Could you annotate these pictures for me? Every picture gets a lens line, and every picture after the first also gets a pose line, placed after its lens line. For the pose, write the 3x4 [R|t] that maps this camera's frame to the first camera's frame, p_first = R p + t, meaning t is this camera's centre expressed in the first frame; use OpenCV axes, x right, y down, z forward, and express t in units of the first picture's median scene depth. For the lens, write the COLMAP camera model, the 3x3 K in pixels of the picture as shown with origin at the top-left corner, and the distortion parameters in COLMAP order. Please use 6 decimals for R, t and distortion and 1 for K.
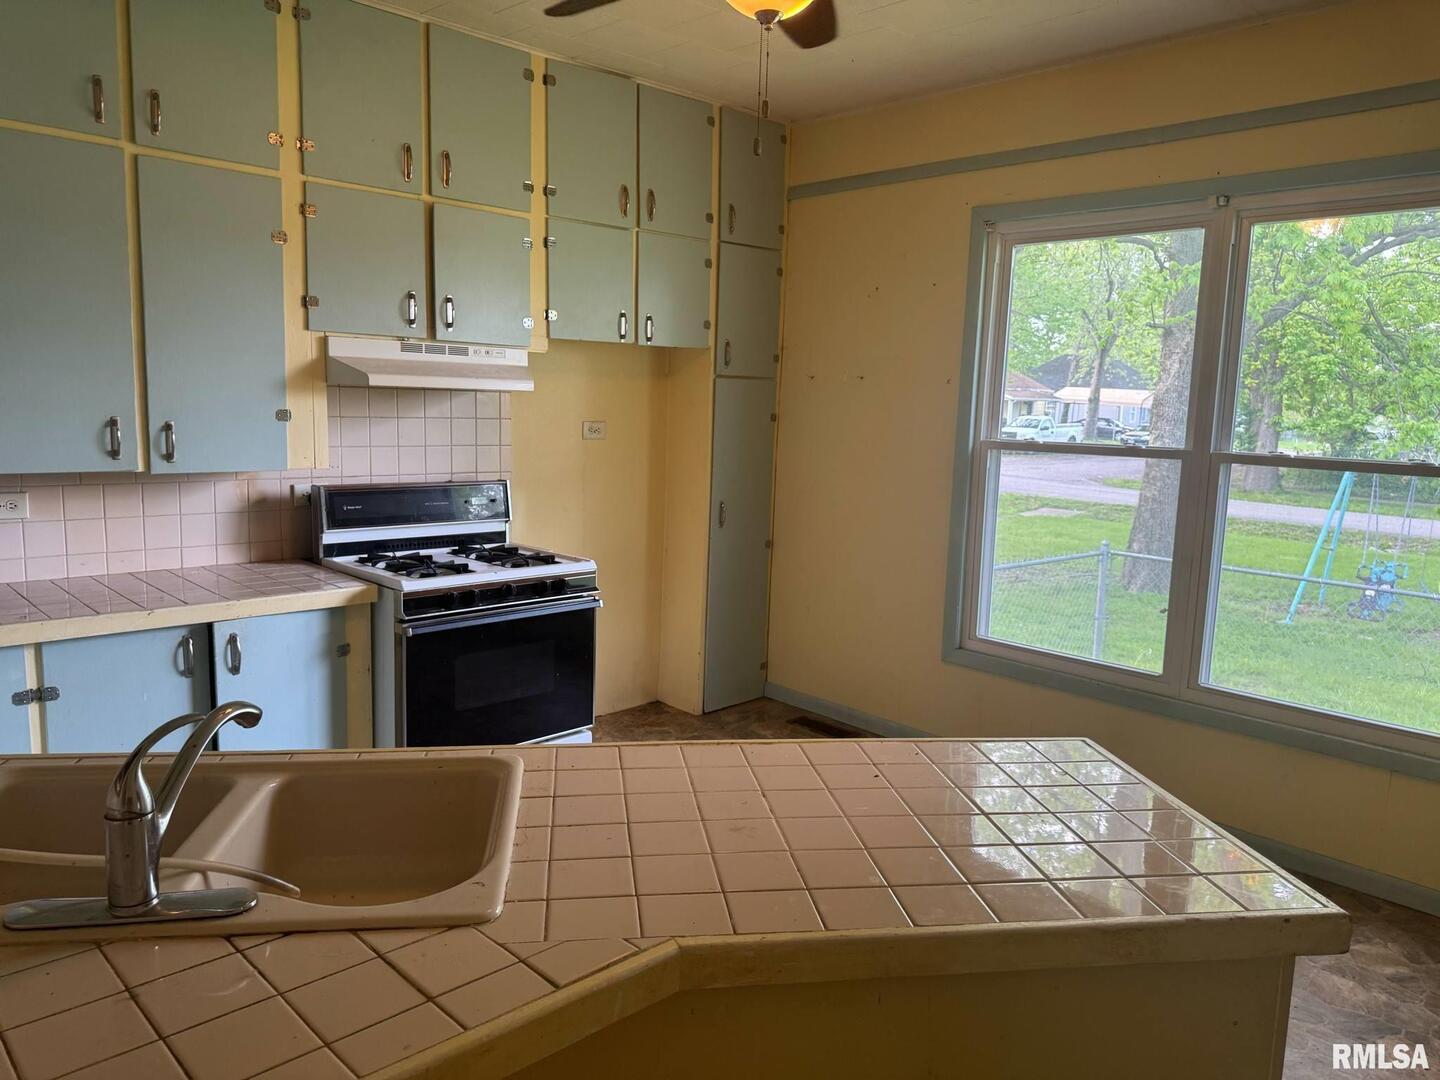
lens RADIAL K [[1027.4, 0, 721.3], [0, 1027.4, 524.7], [0, 0, 1]] dist [0.095201, -0.120647]
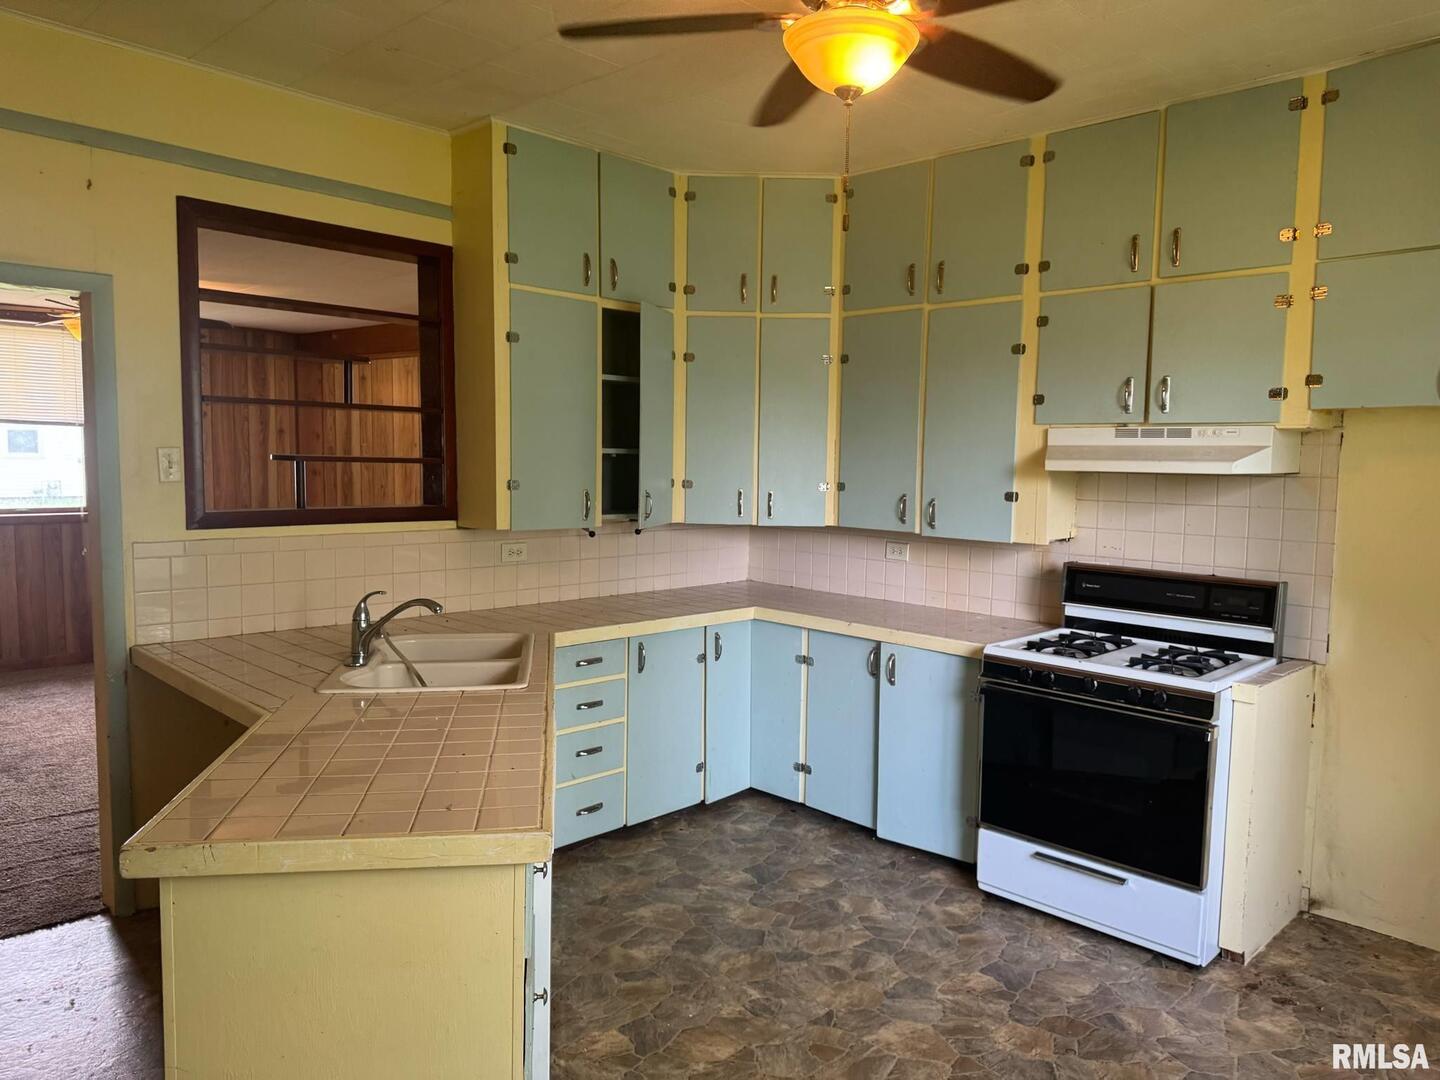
lens RADIAL K [[995.5, 0, 720.0], [0, 995.5, 540.0], [0, 0, 1]] dist [-0.000501, -0.027638]
pose [[0.013586, 0.051974, -0.998556, 0.658385], [-0.144219, 0.988308, 0.049479, -0.059159], [0.989453, 0.143339, 0.020922, 0.603839]]
